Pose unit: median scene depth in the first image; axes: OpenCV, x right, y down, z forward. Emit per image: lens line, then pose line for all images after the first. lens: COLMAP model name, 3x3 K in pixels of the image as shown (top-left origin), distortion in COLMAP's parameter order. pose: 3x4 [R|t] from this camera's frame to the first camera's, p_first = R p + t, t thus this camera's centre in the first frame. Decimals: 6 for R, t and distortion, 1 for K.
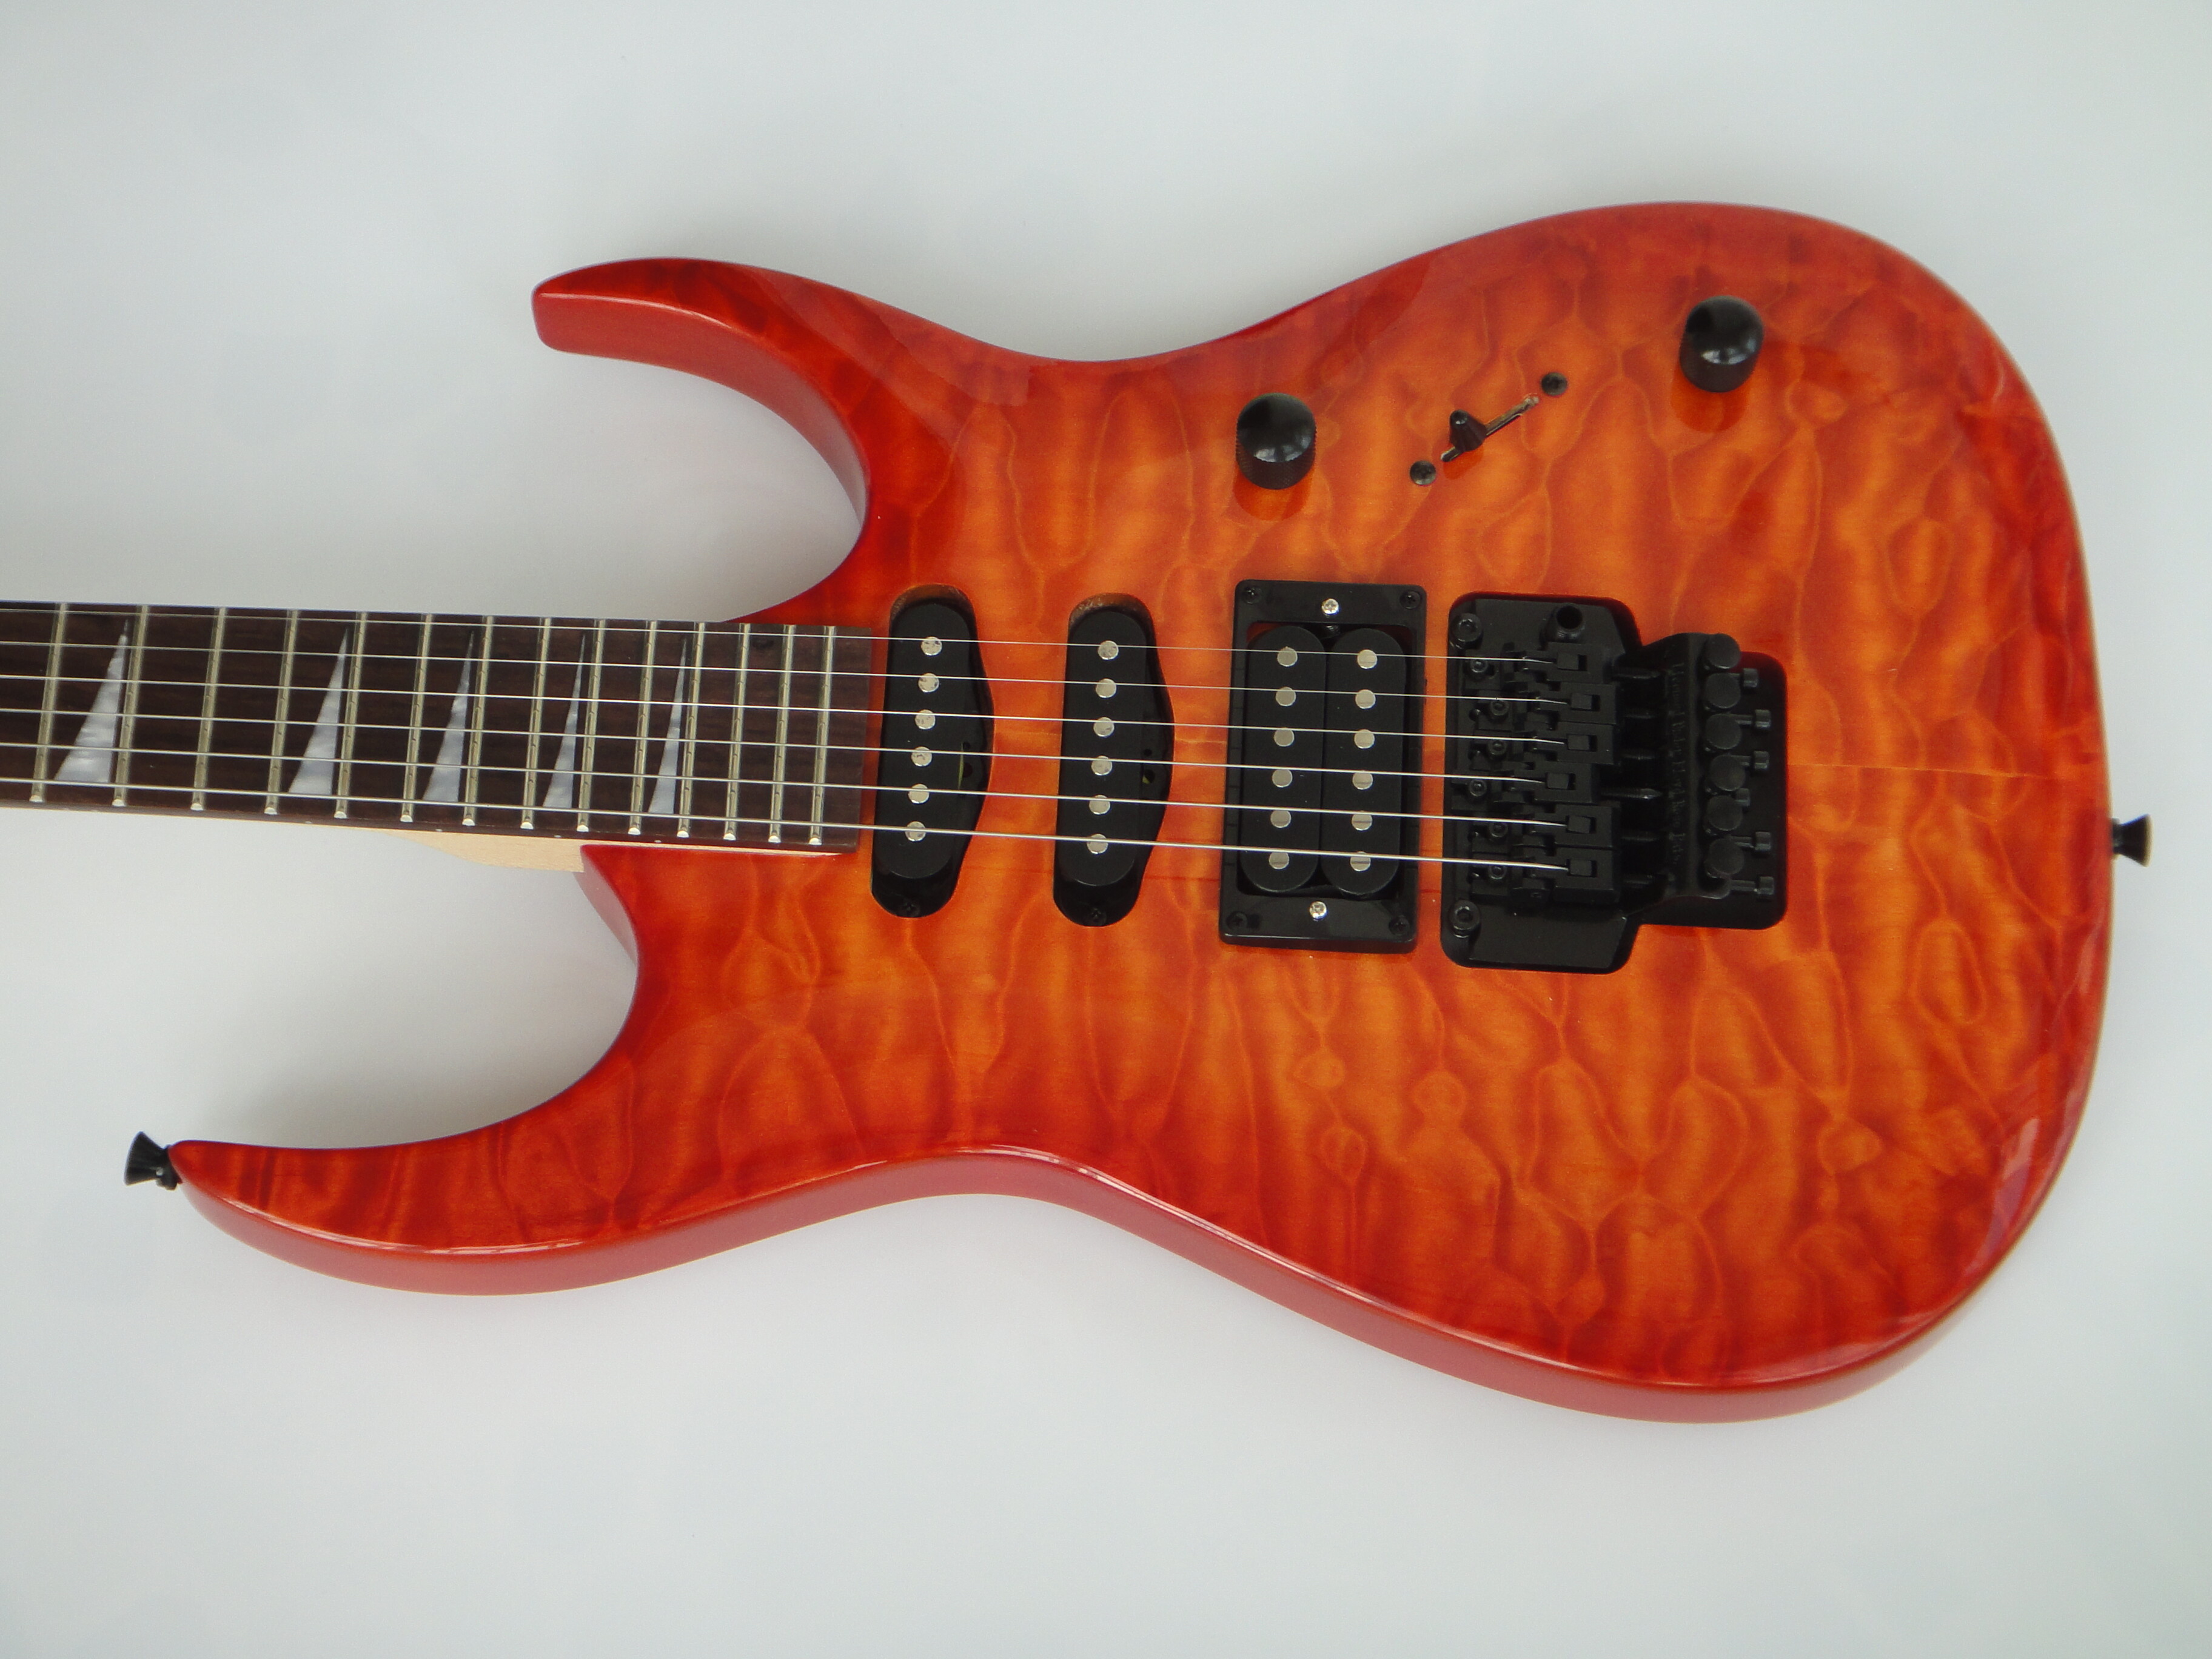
lens RADIAL K [[924.0, 0, 1084.1], [0, 924.0, 828.5], [0, 0, 1]] dist [0.001151, -0.000351]
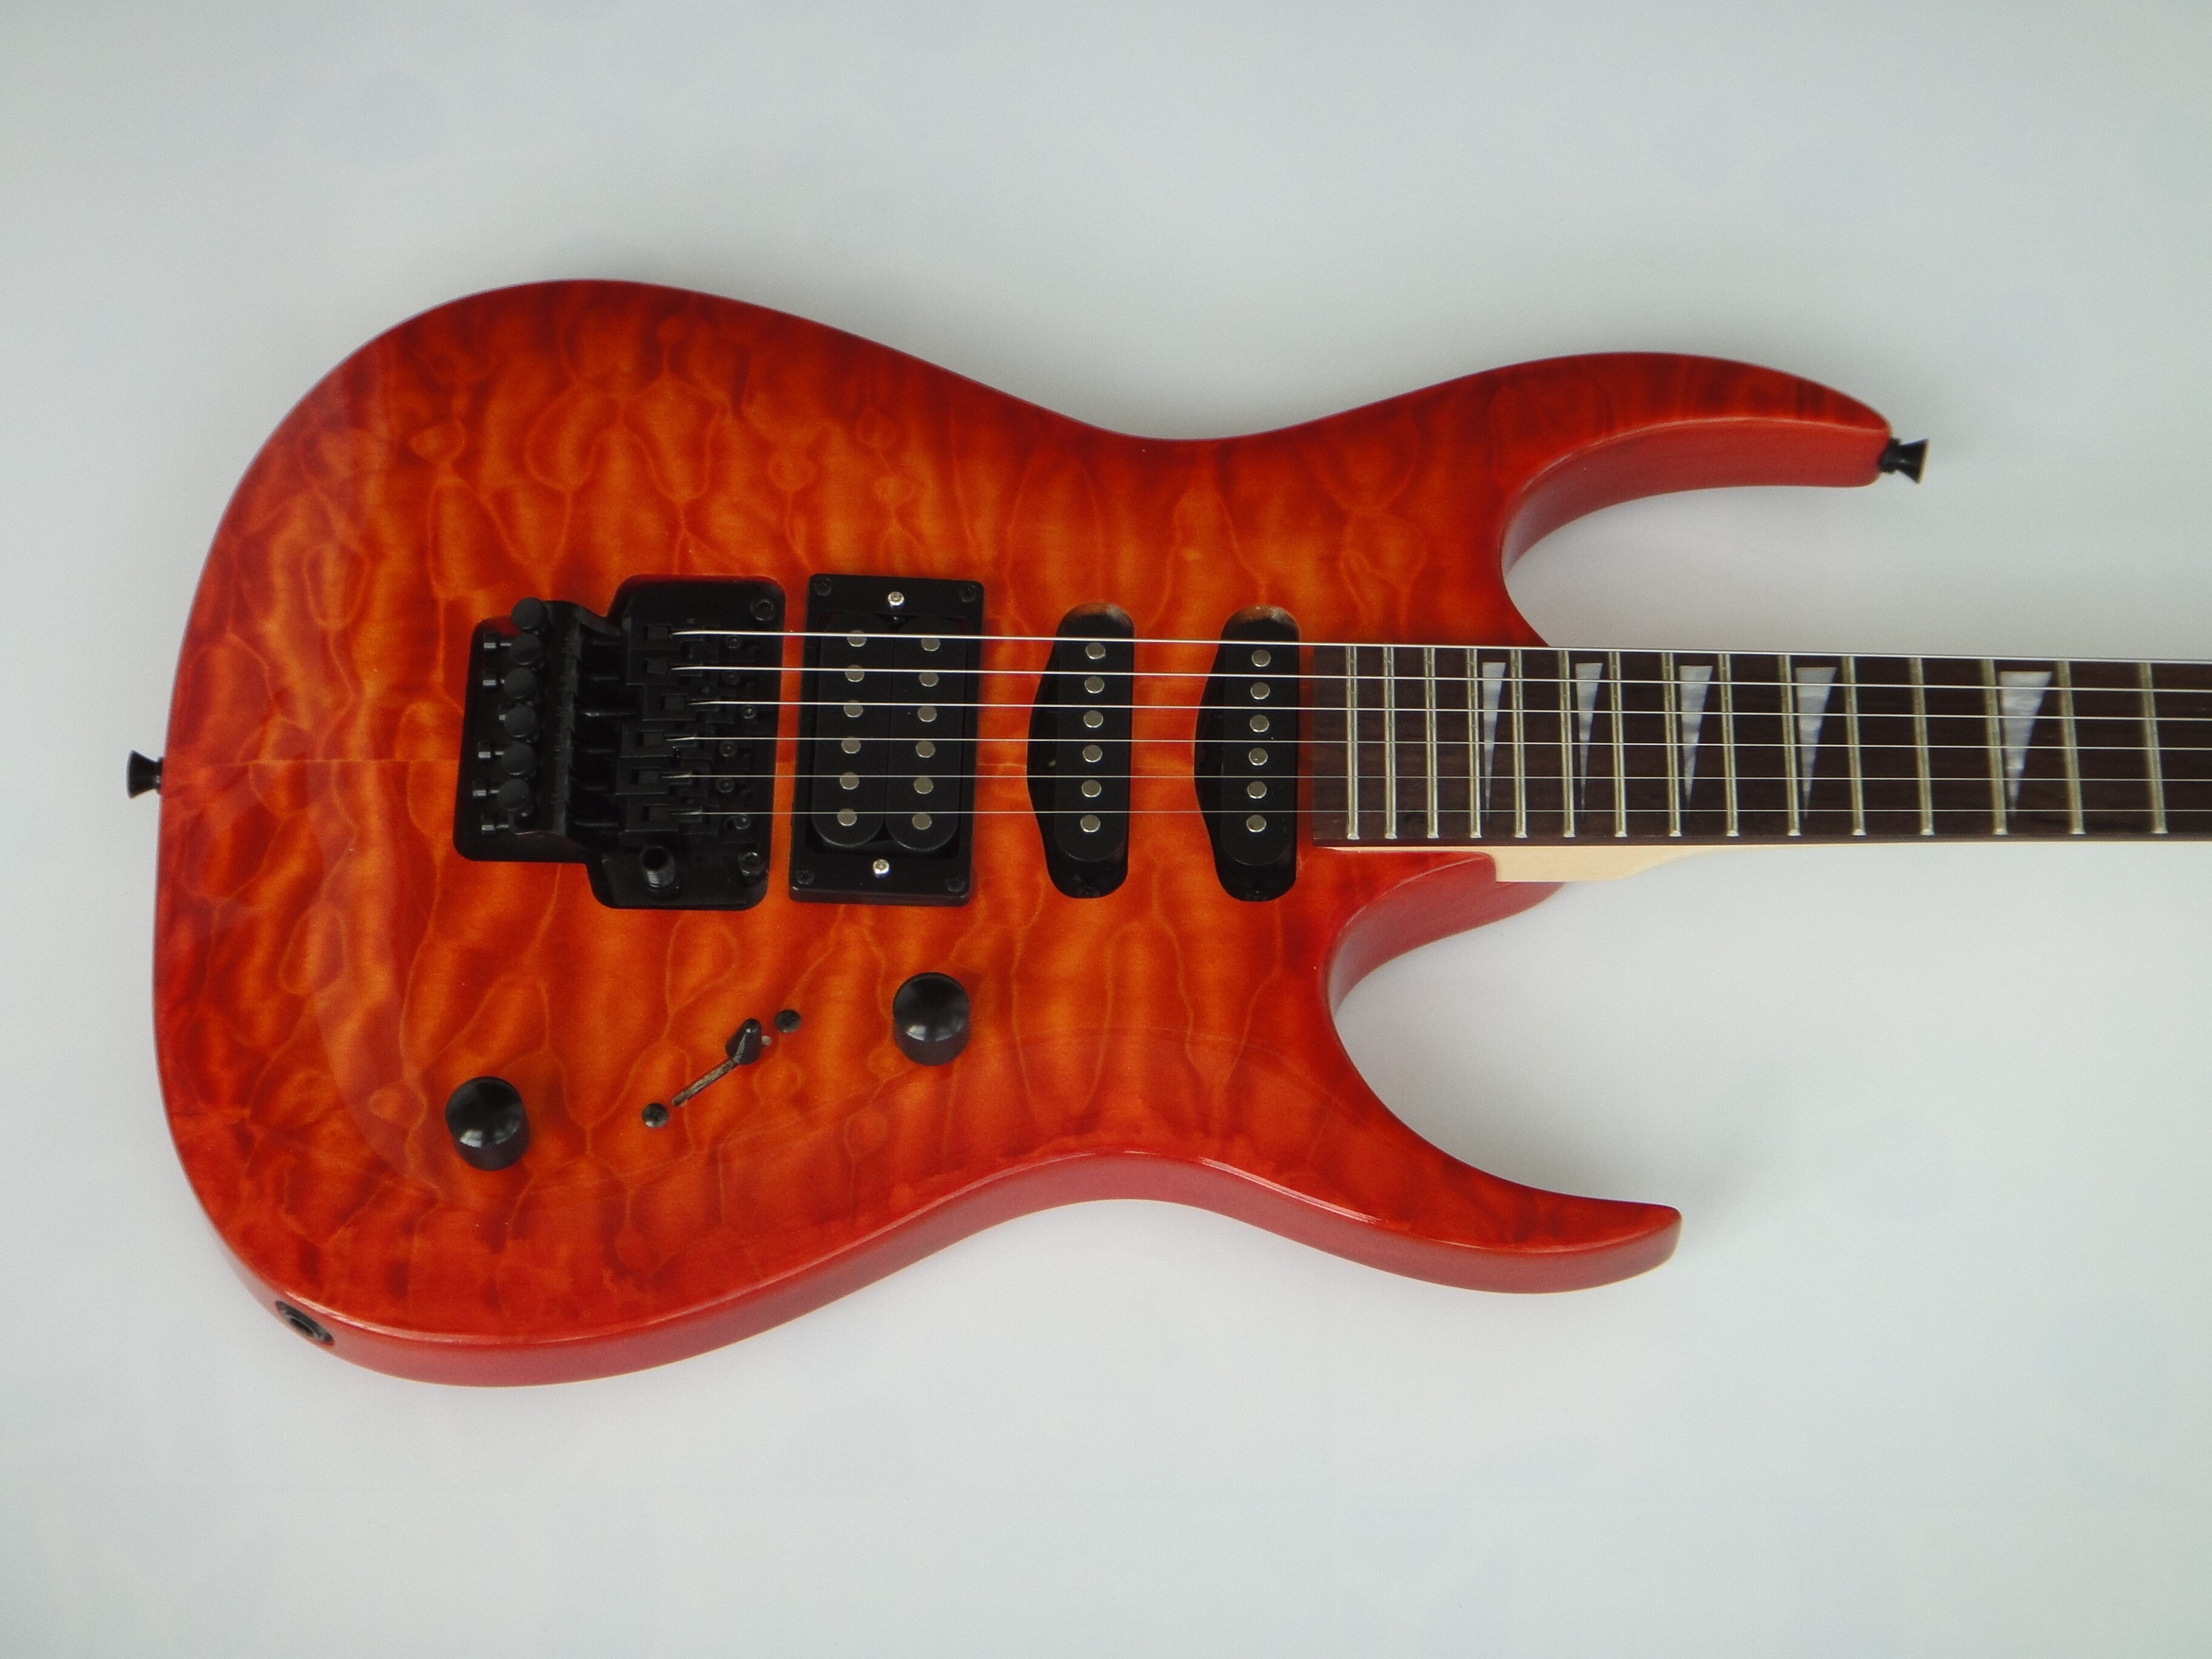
lens RADIAL K [[850.6, 0, 1106.0], [0, 850.6, 829.5], [0, 0, 1]] dist [-0.000157, 0.000158]
pose [[-0.999601, 0.028115, -0.002894, 0.009990], [-0.028209, -0.986102, 0.163730, -0.333298], [0.001749, 0.163746, 0.986501, 0.032826]]
